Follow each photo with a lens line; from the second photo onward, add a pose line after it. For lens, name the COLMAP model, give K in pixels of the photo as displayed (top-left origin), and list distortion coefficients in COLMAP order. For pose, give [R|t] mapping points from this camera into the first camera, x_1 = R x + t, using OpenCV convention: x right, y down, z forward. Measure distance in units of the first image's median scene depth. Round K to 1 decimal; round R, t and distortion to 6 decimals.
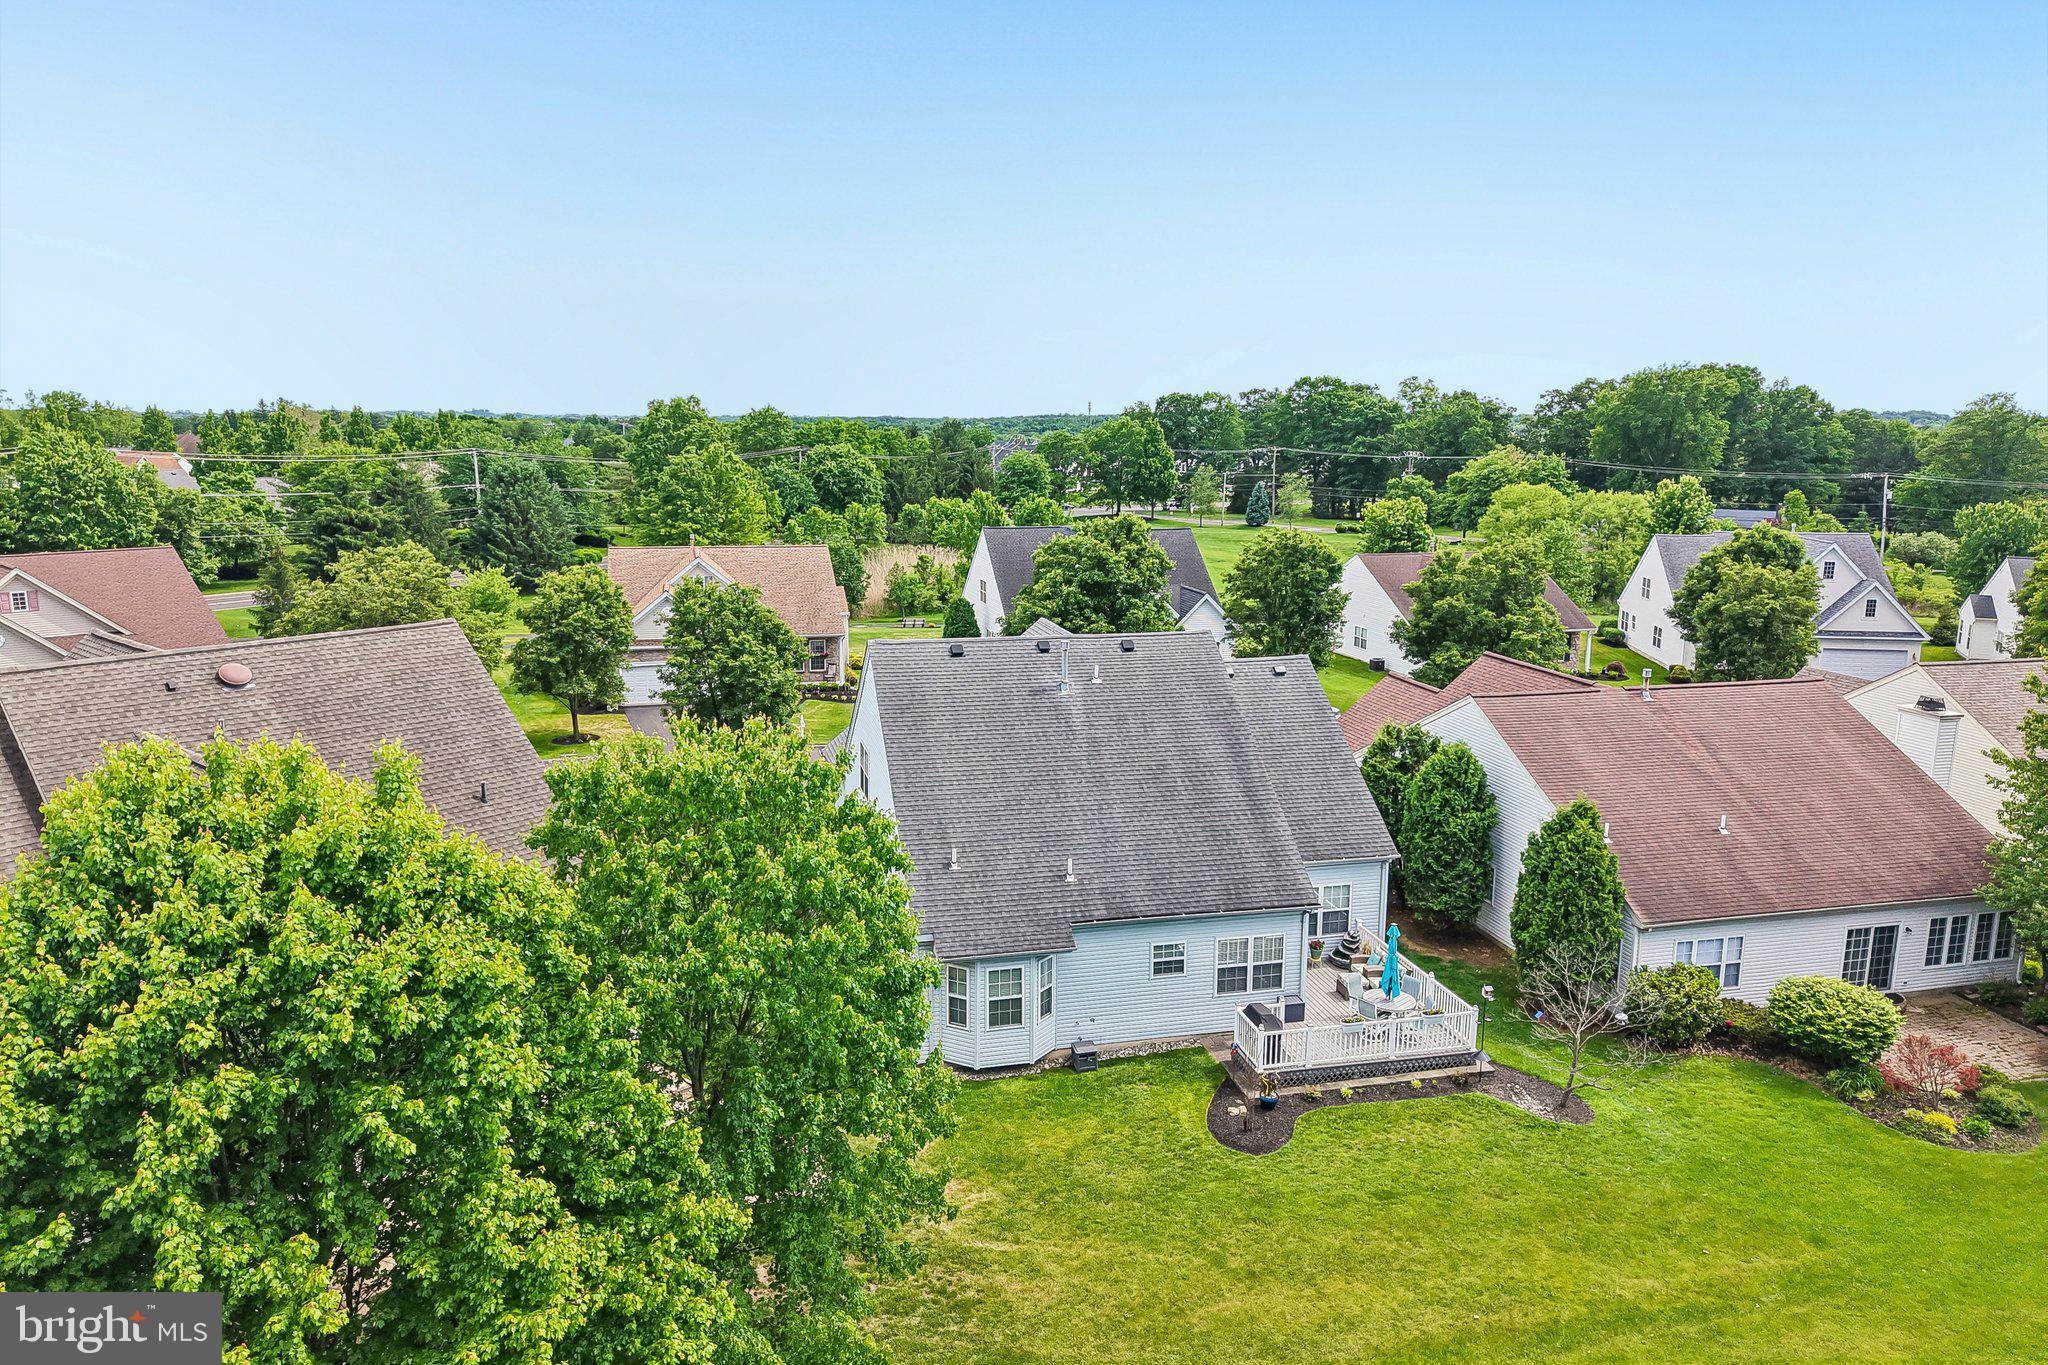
lens RADIAL K [[1362.9, 0, 1021.3], [0, 1362.9, 673.3], [0, 0, 1]] dist [0.051279, -0.060620]
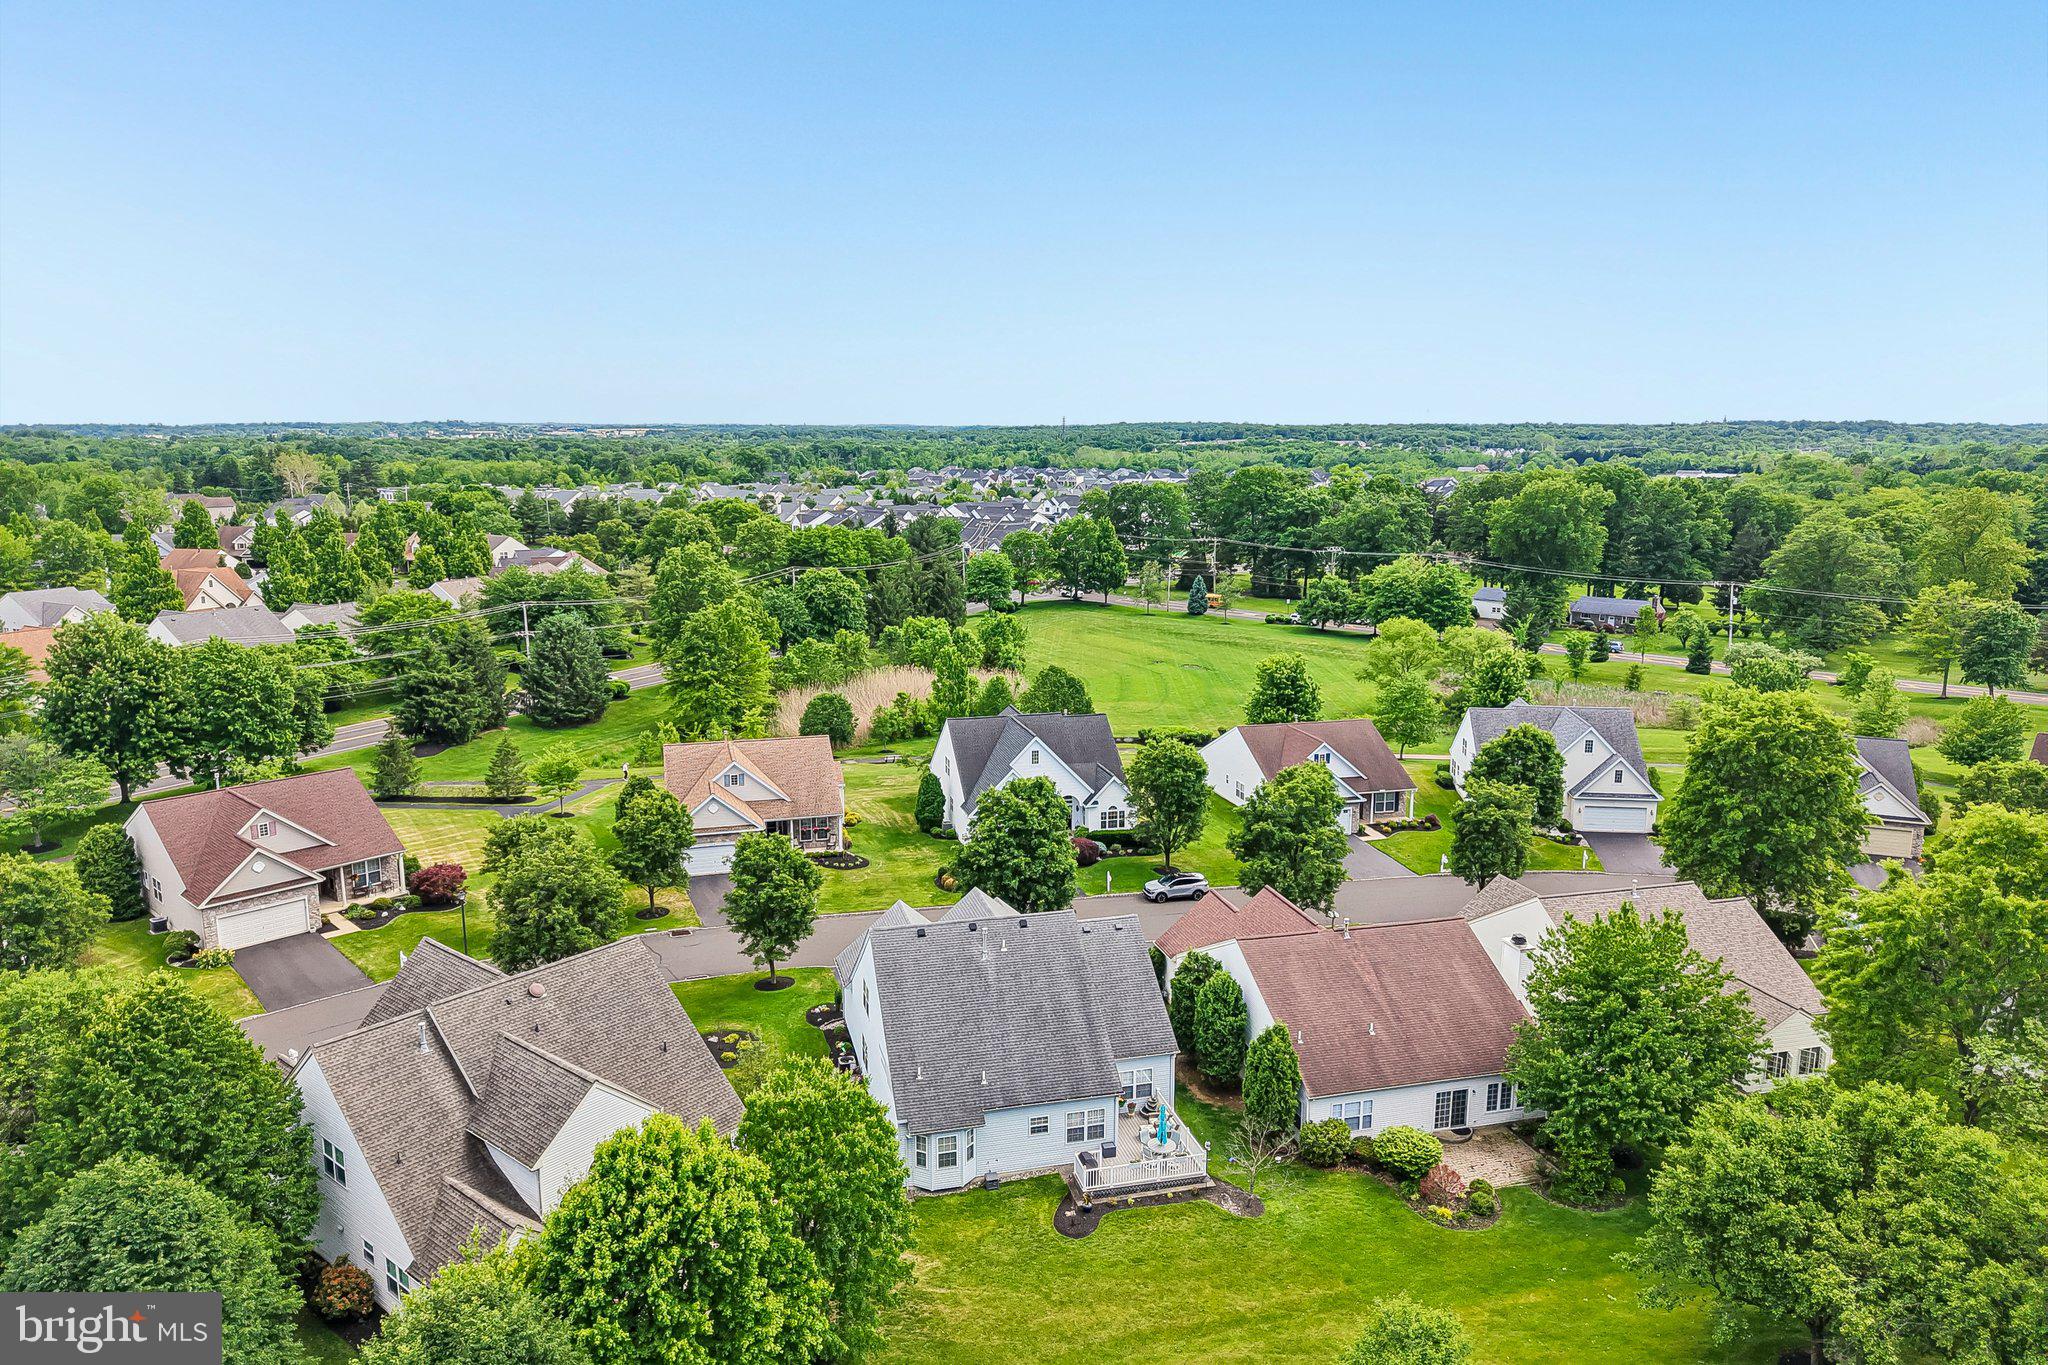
lens RADIAL K [[1362.9, 0, 1020.0], [0, 1362.9, 680.2], [0, 0, 1]] dist [0.051279, -0.060620]
pose [[0.999860, -0.007421, 0.014976, 0.061855], [0.007394, 0.999971, 0.001842, -0.391370], [-0.014989, -0.001731, 0.999886, -0.827427]]
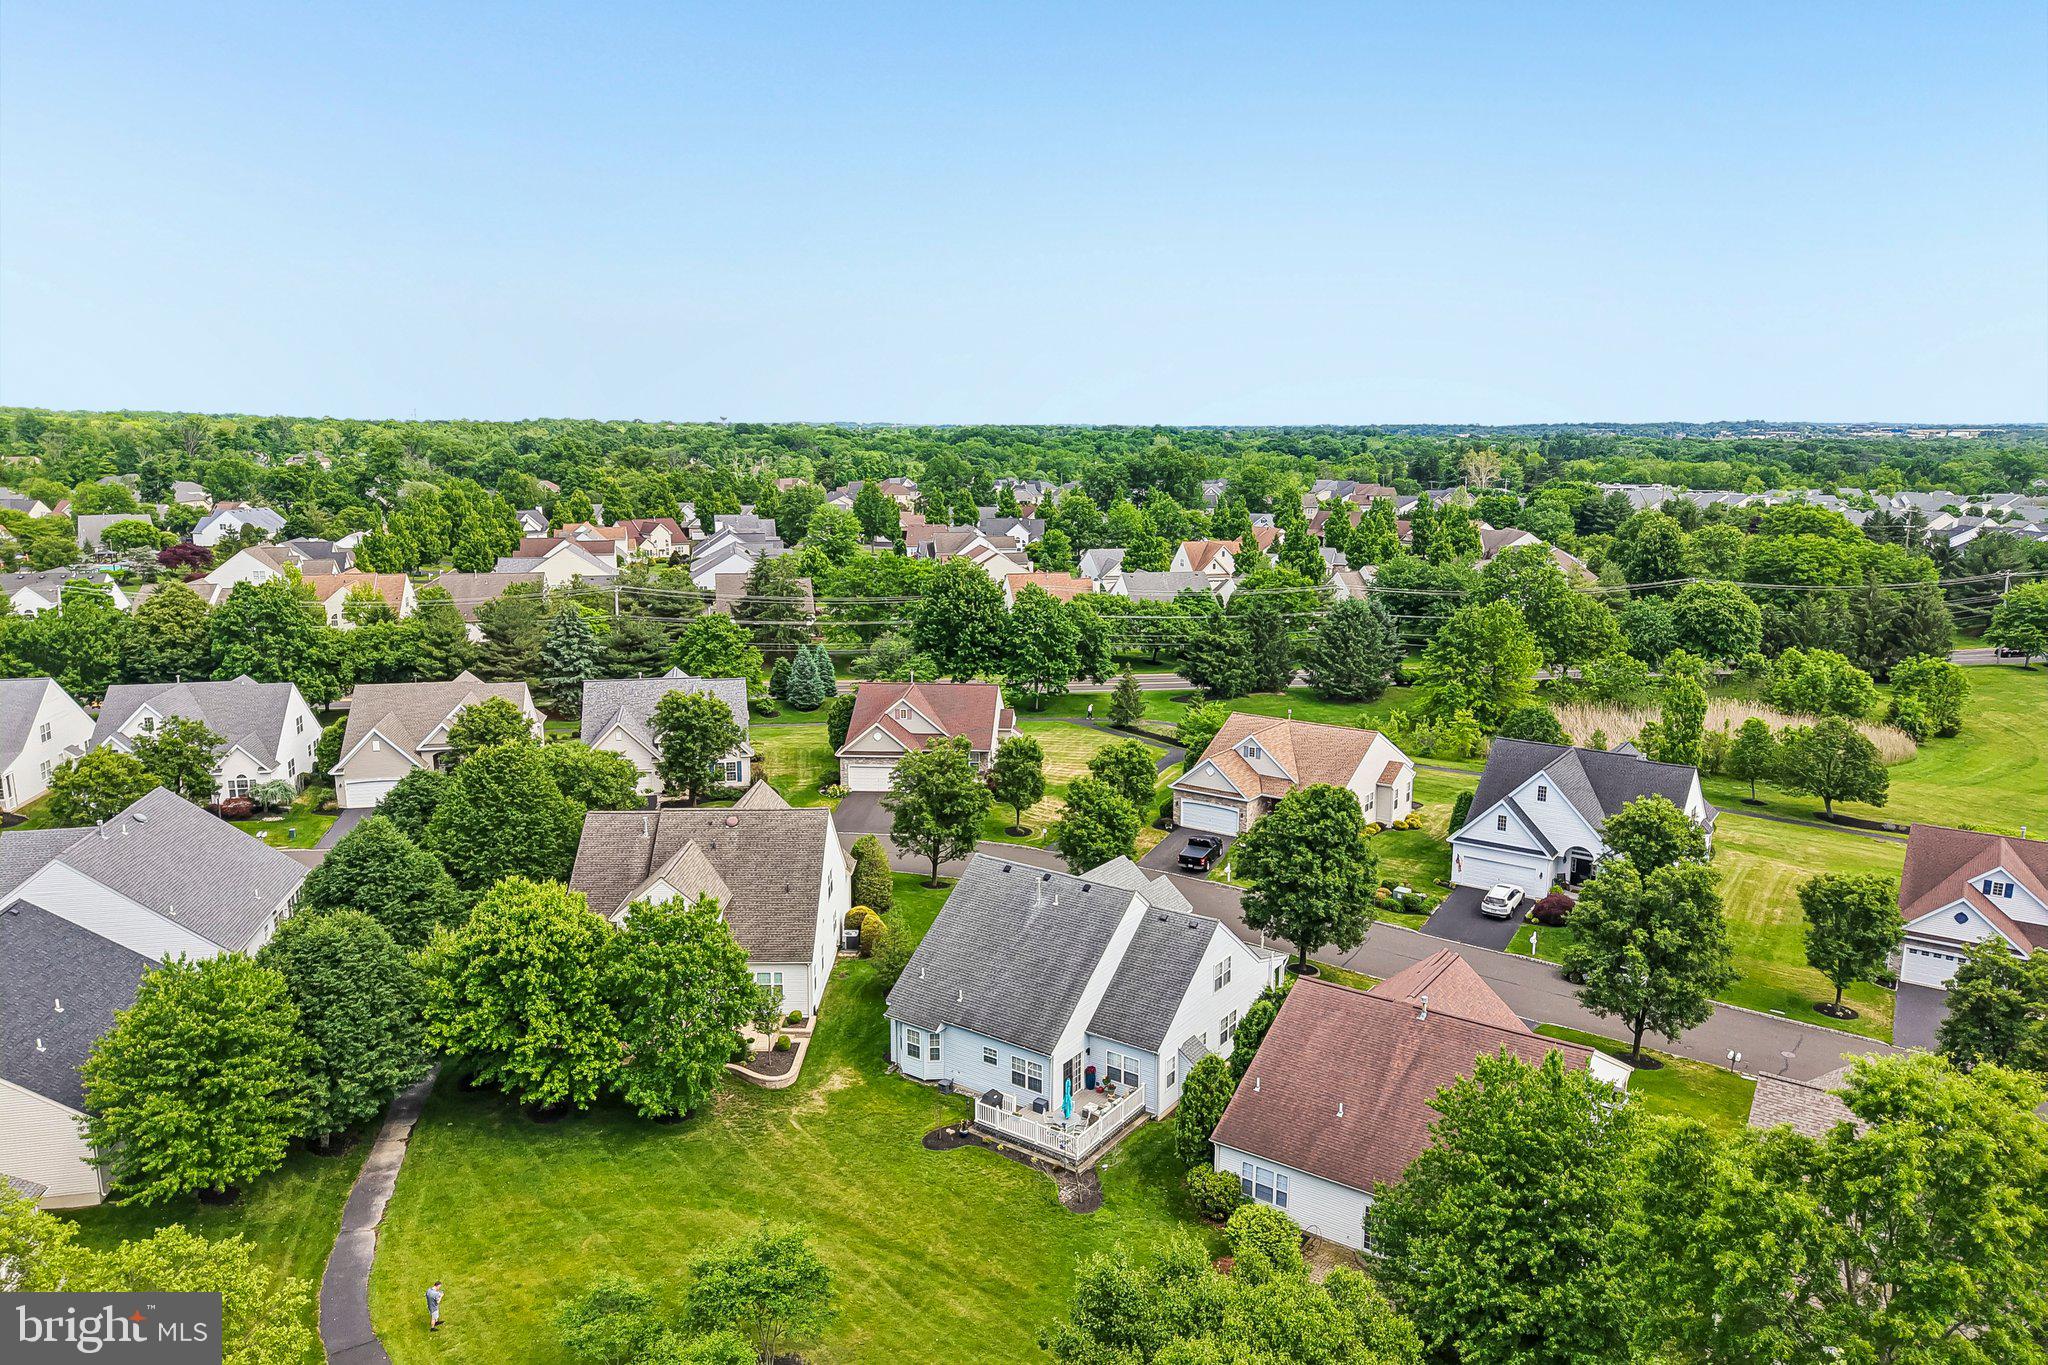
lens RADIAL K [[1362.9, 0, 1020.4], [0, 1362.9, 670.3], [0, 0, 1]] dist [0.051279, -0.060620]
pose [[0.653173, 0.129898, -0.745983, 1.575557], [-0.135468, 0.989328, 0.053658, -0.463585], [0.744992, 0.066009, 0.663799, -0.317477]]
